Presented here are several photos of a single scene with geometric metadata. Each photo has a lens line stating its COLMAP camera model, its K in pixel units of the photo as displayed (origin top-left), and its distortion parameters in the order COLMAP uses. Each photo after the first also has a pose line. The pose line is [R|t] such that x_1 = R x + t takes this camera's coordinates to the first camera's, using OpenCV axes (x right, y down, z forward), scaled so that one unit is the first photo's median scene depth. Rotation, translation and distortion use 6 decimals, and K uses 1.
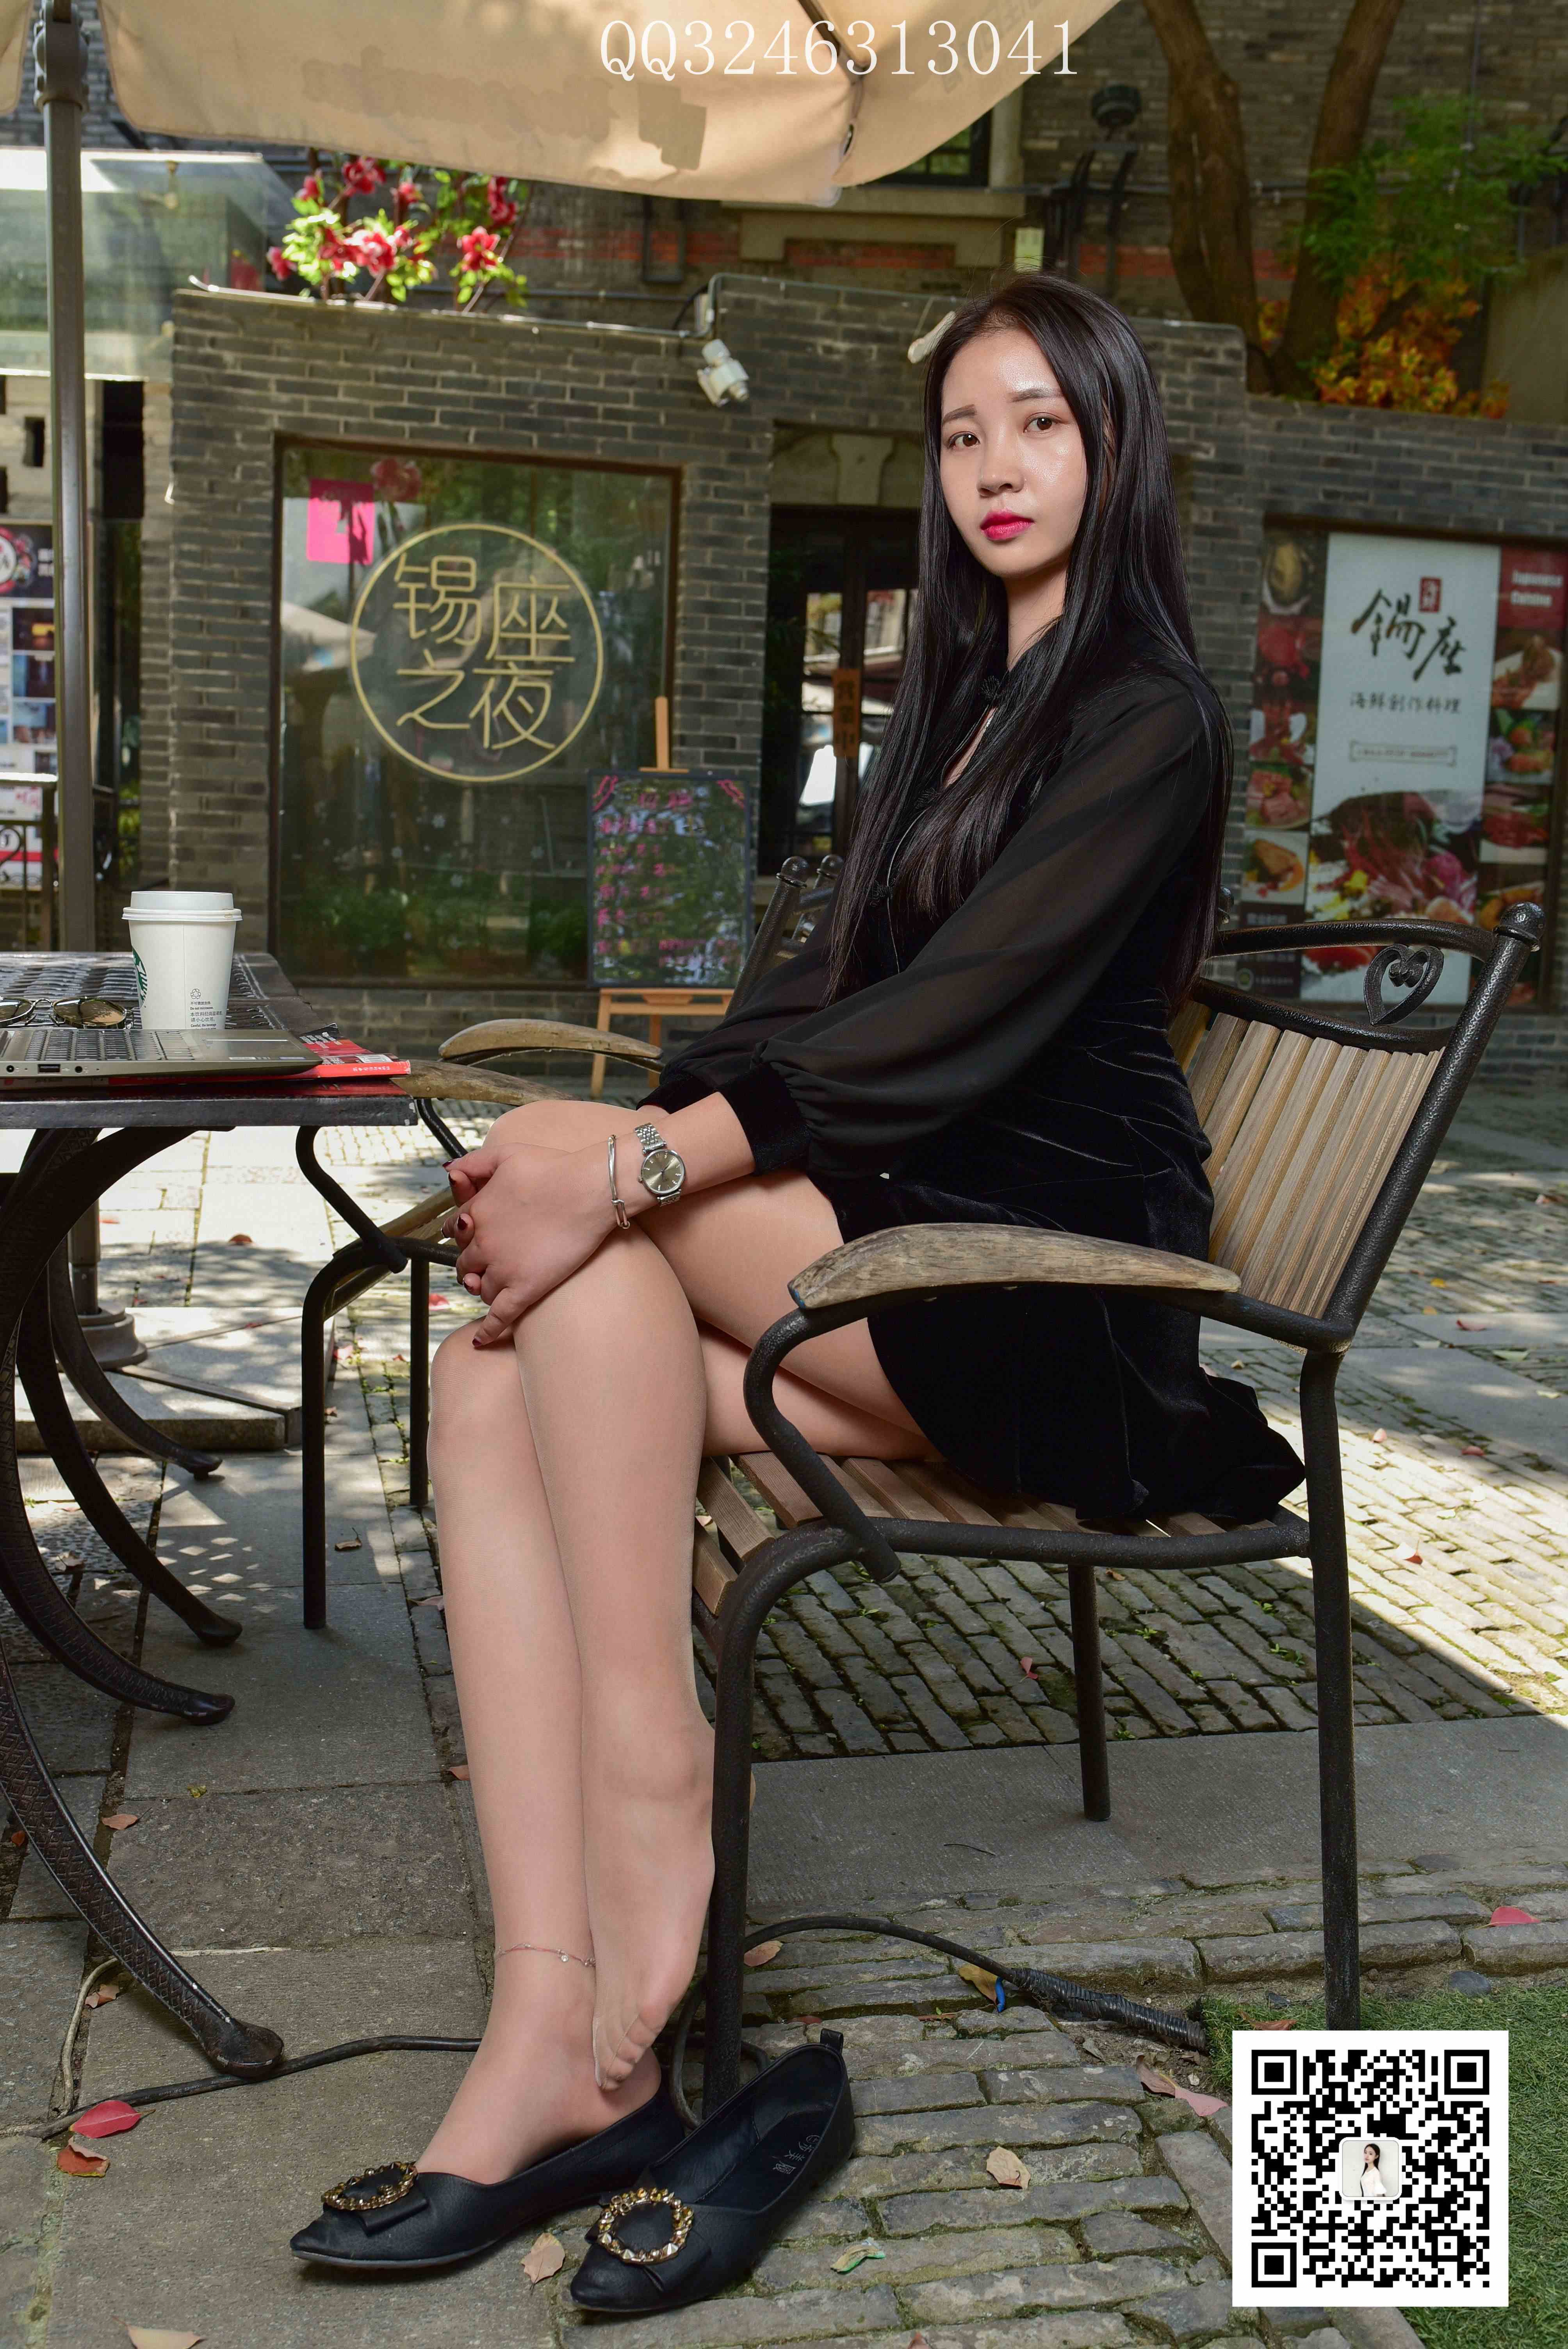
lens RADIAL K [[2239.0, 0, 776.1], [0, 2239.0, 1177.8], [0, 0, 1]] dist [-0.062385, 0.083766]
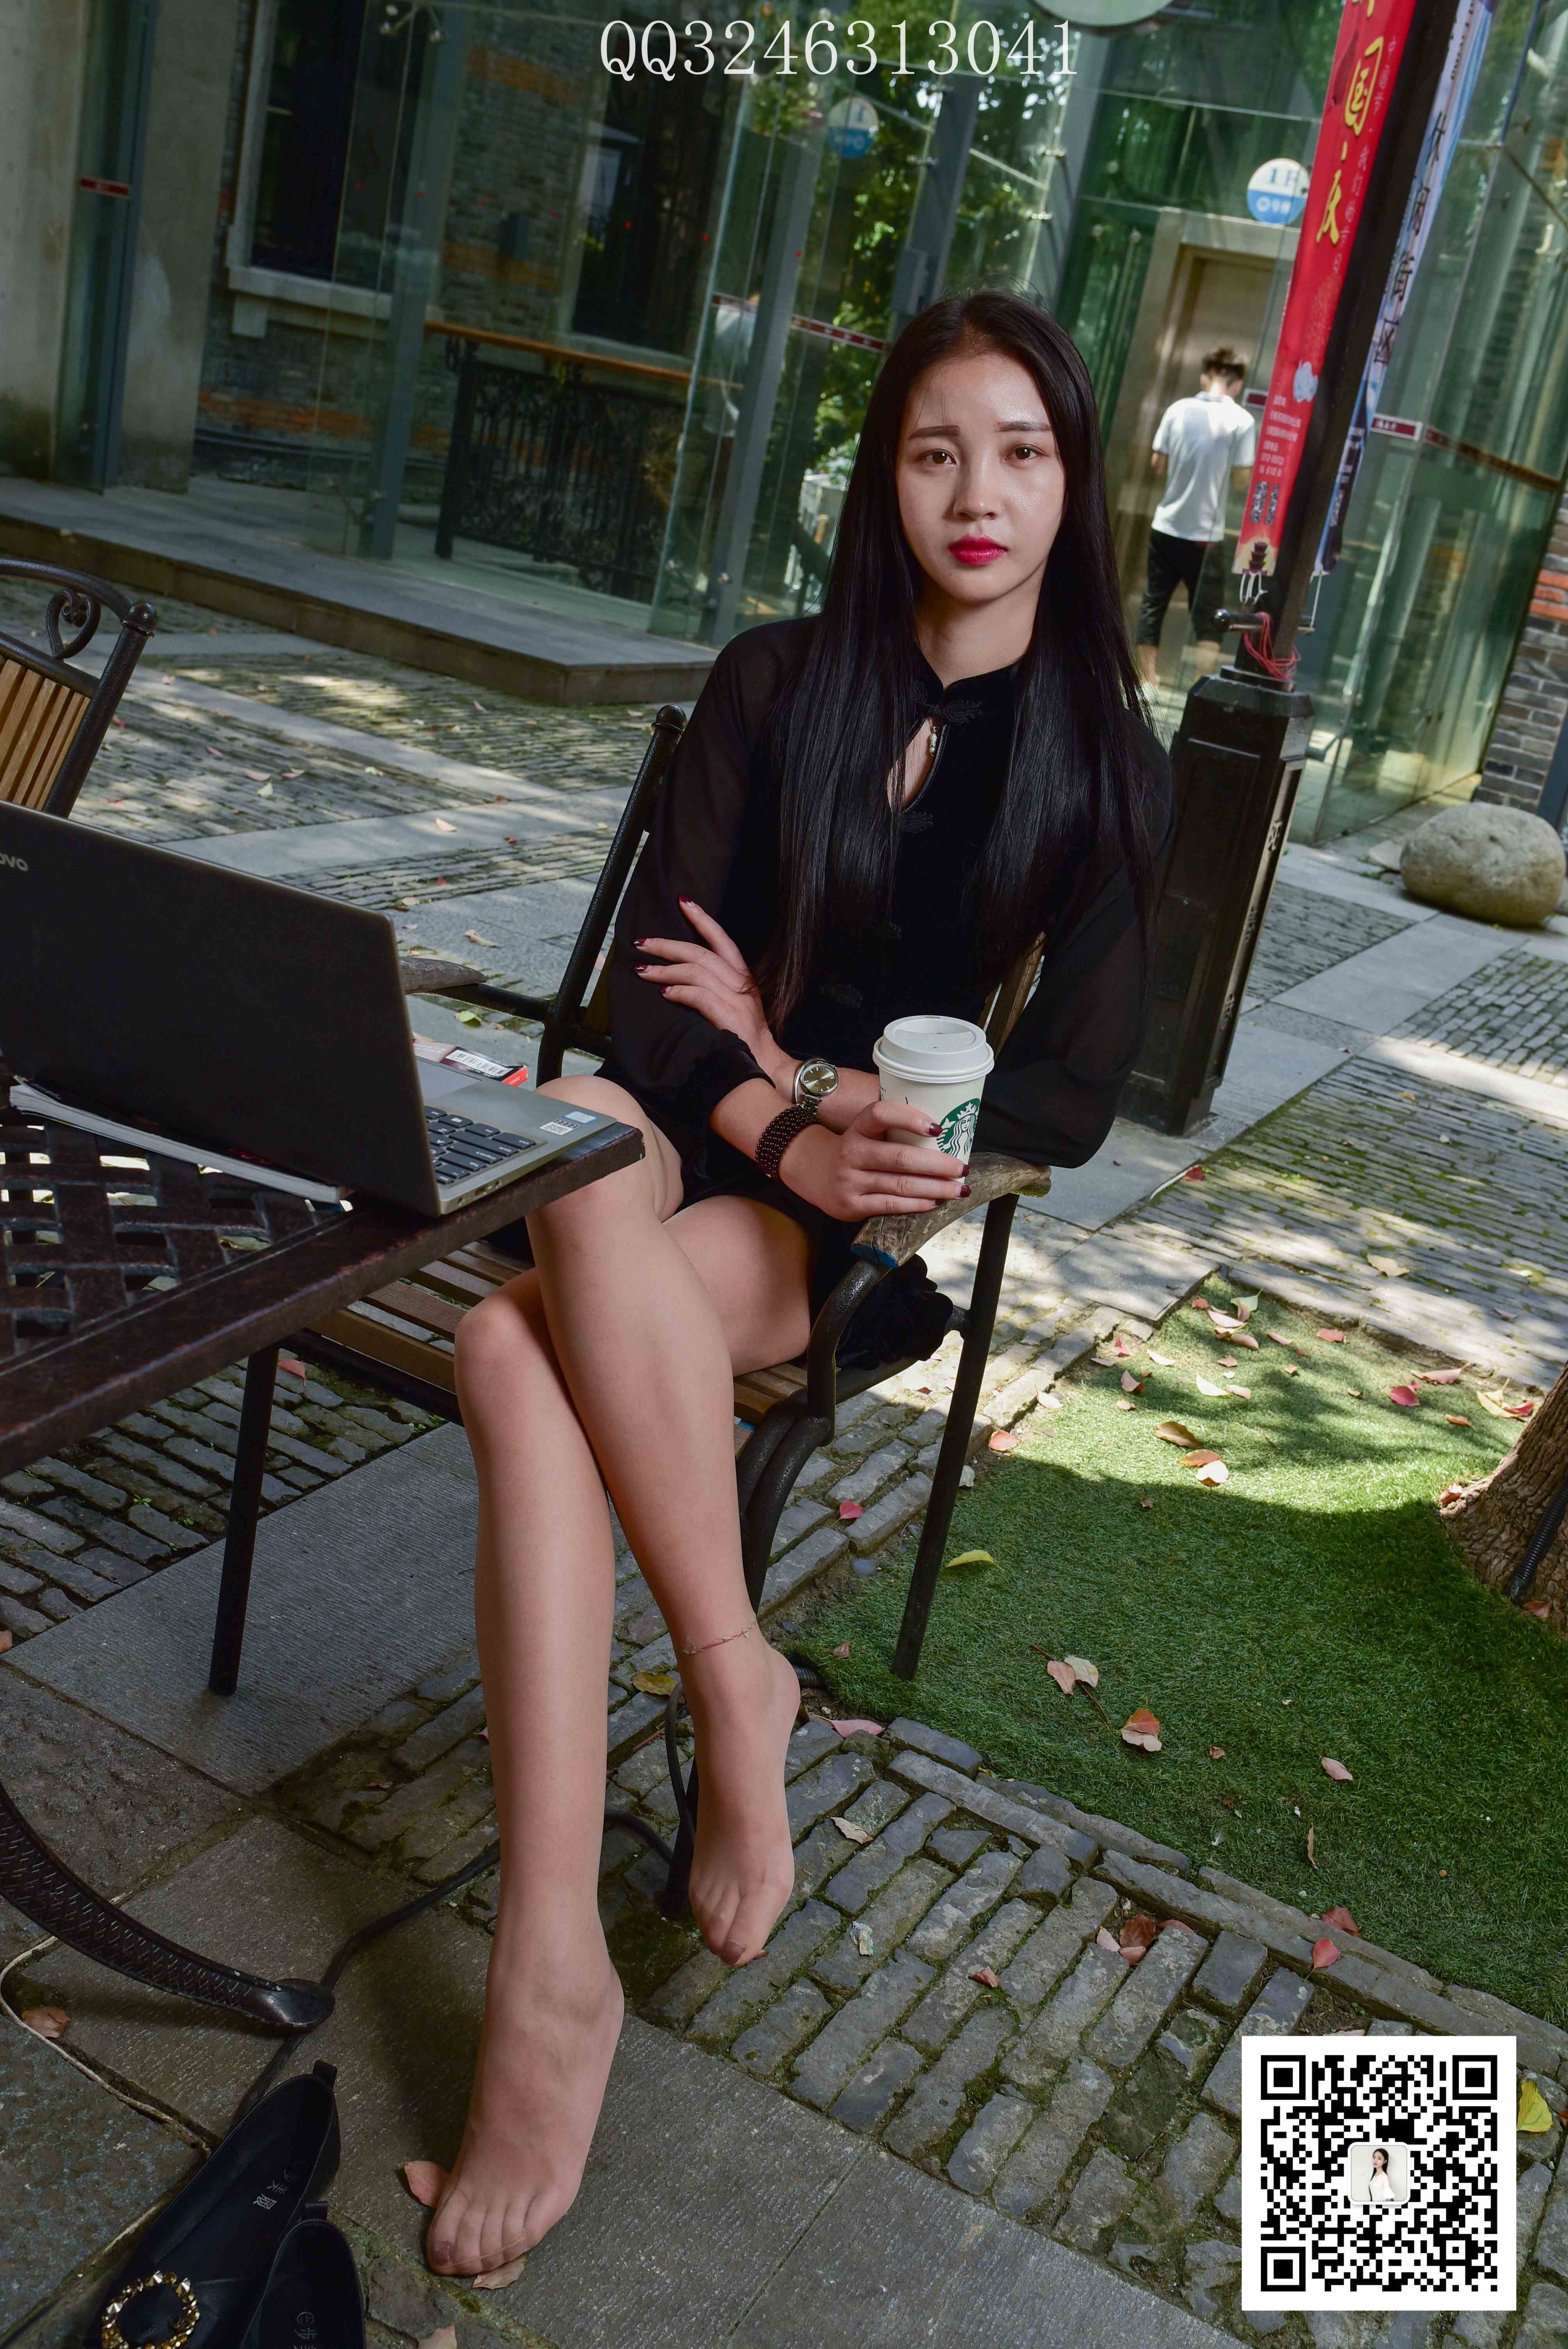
lens RADIAL K [[2239.0, 0, 776.1], [0, 2239.0, 1177.8], [0, 0, 1]] dist [-0.062385, 0.083766]
pose [[0.650484, -0.167080, 0.740915, -0.151759], [-0.060891, 0.960892, 0.270145, -0.050627], [-0.757075, -0.220840, 0.614872, 0.055423]]
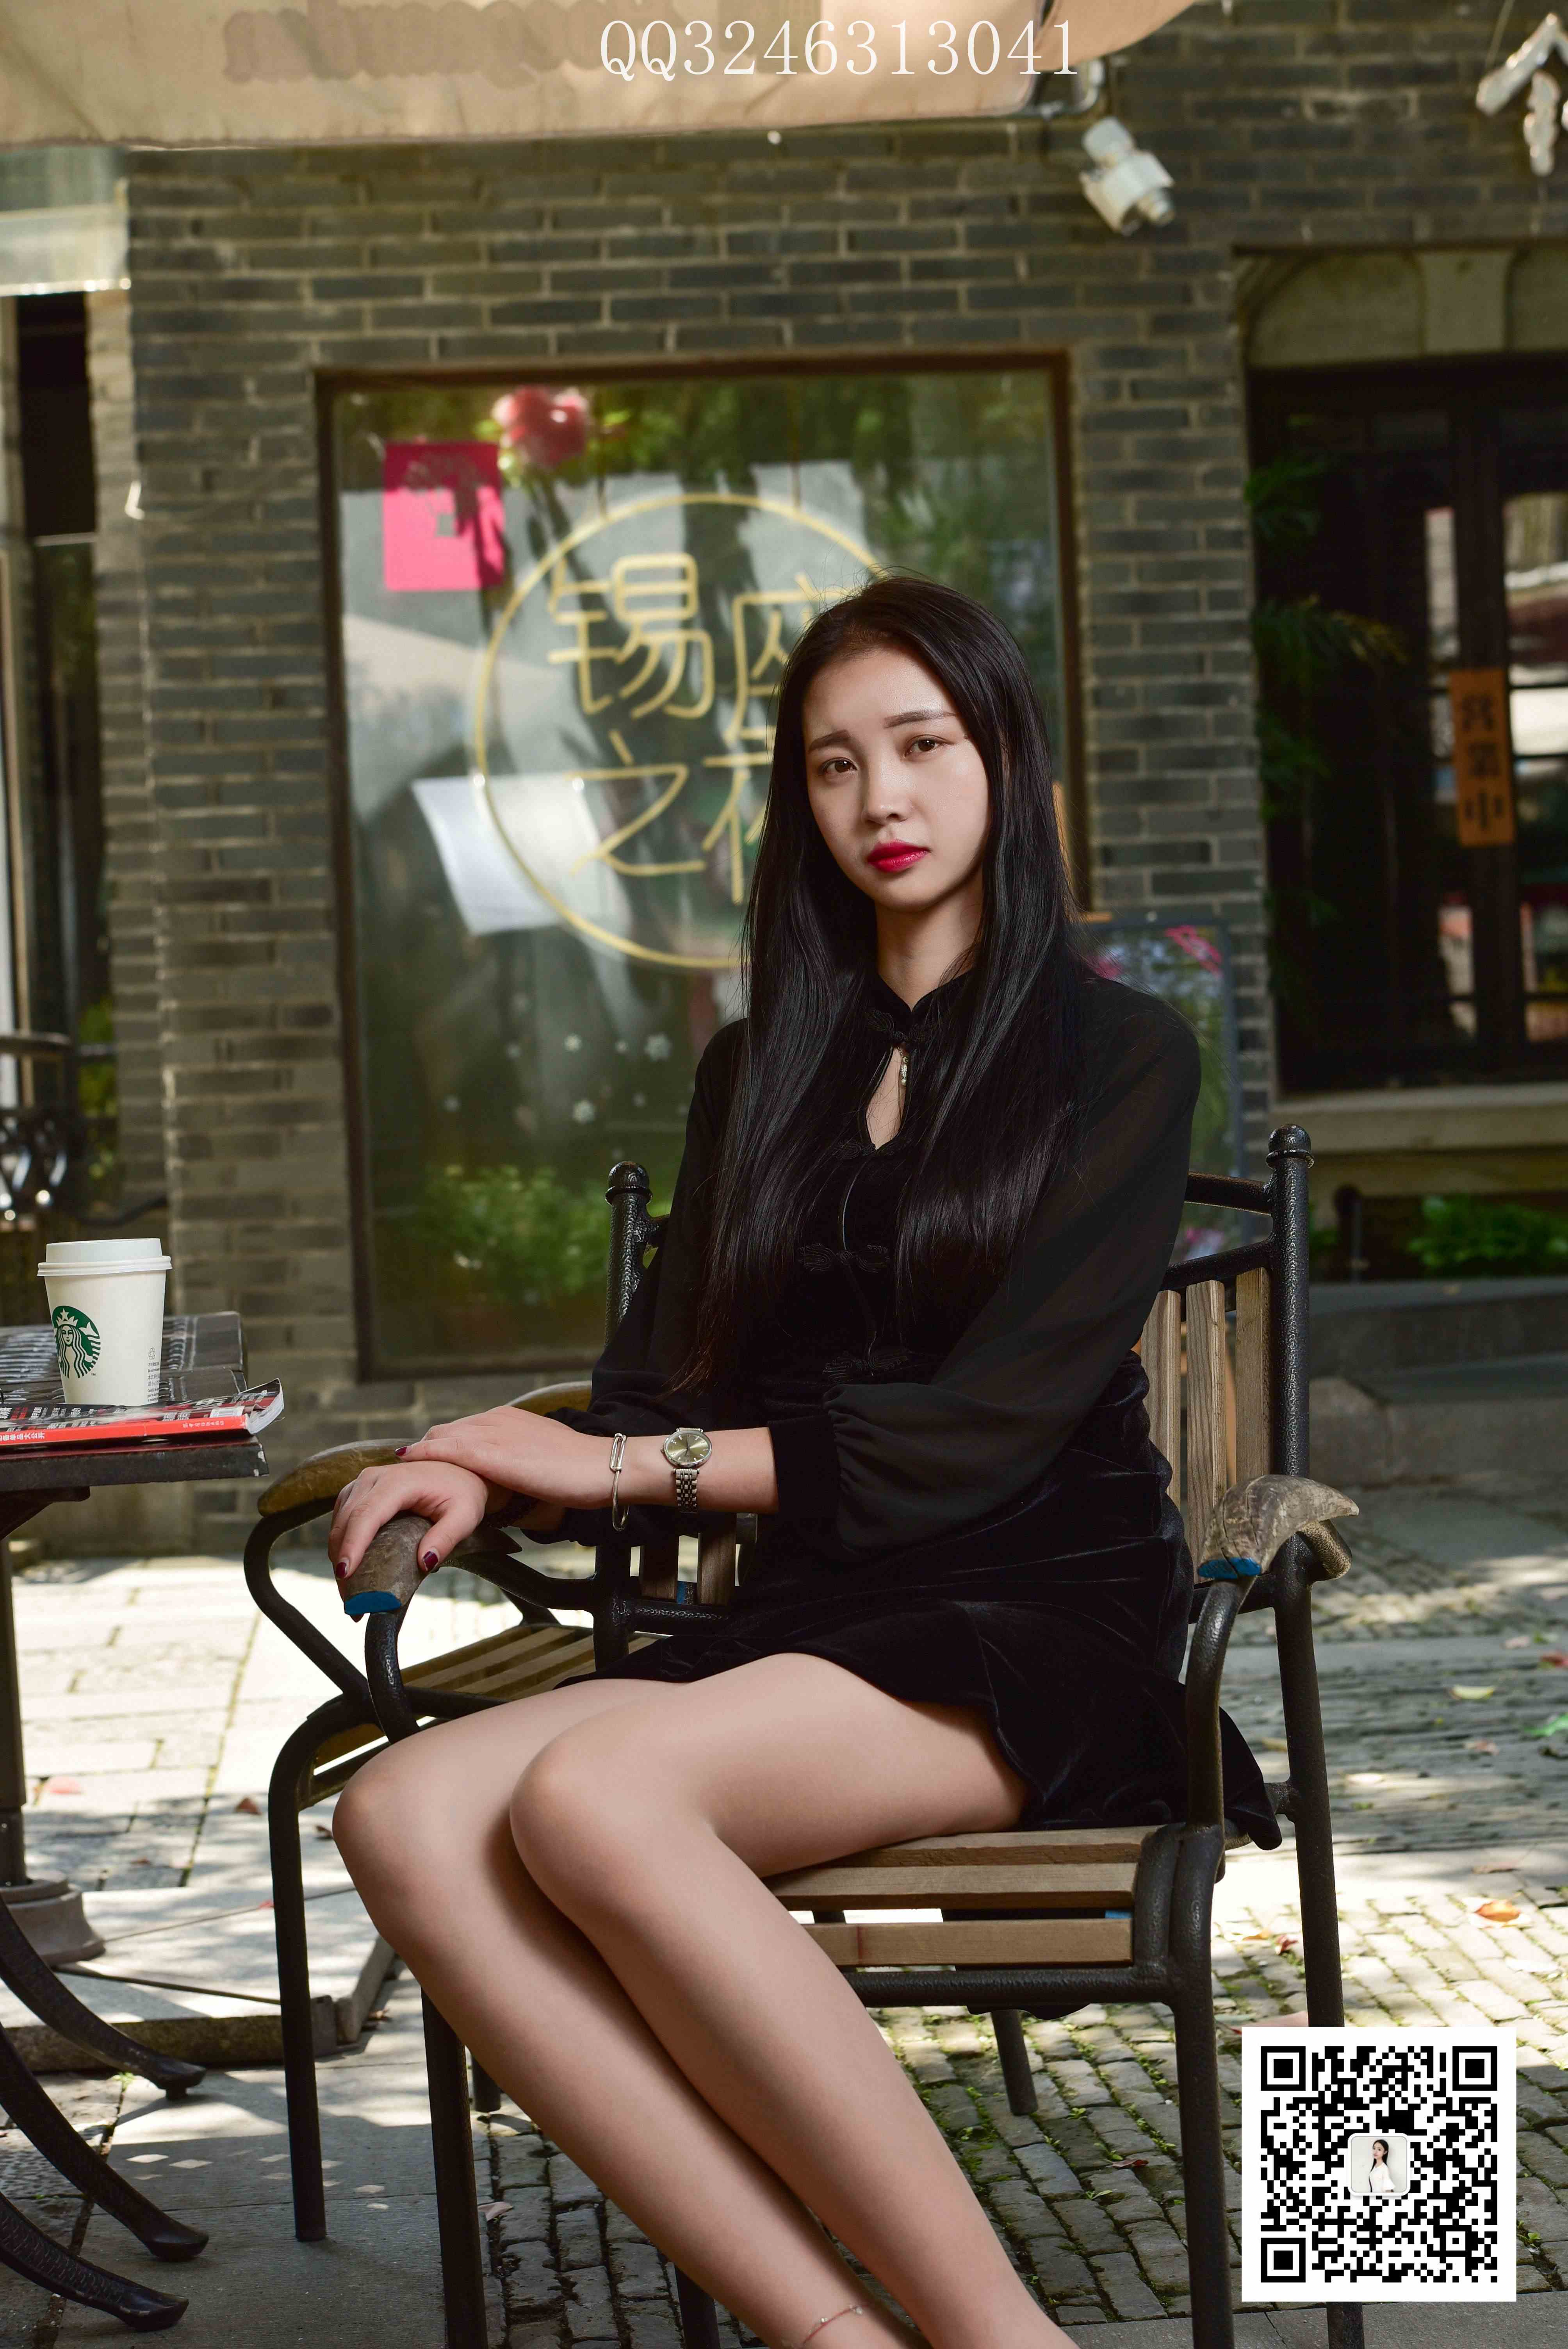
lens RADIAL K [[5115.1, 0, 784.0], [0, 5115.1, 1174.5], [0, 0, 1]] dist [-0.195626, 0.606019]
pose [[0.984364, -0.079214, -0.157327, 0.068923], [0.059965, 0.990526, -0.123542, 0.022376], [0.165623, 0.112176, 0.979789, -0.185157]]
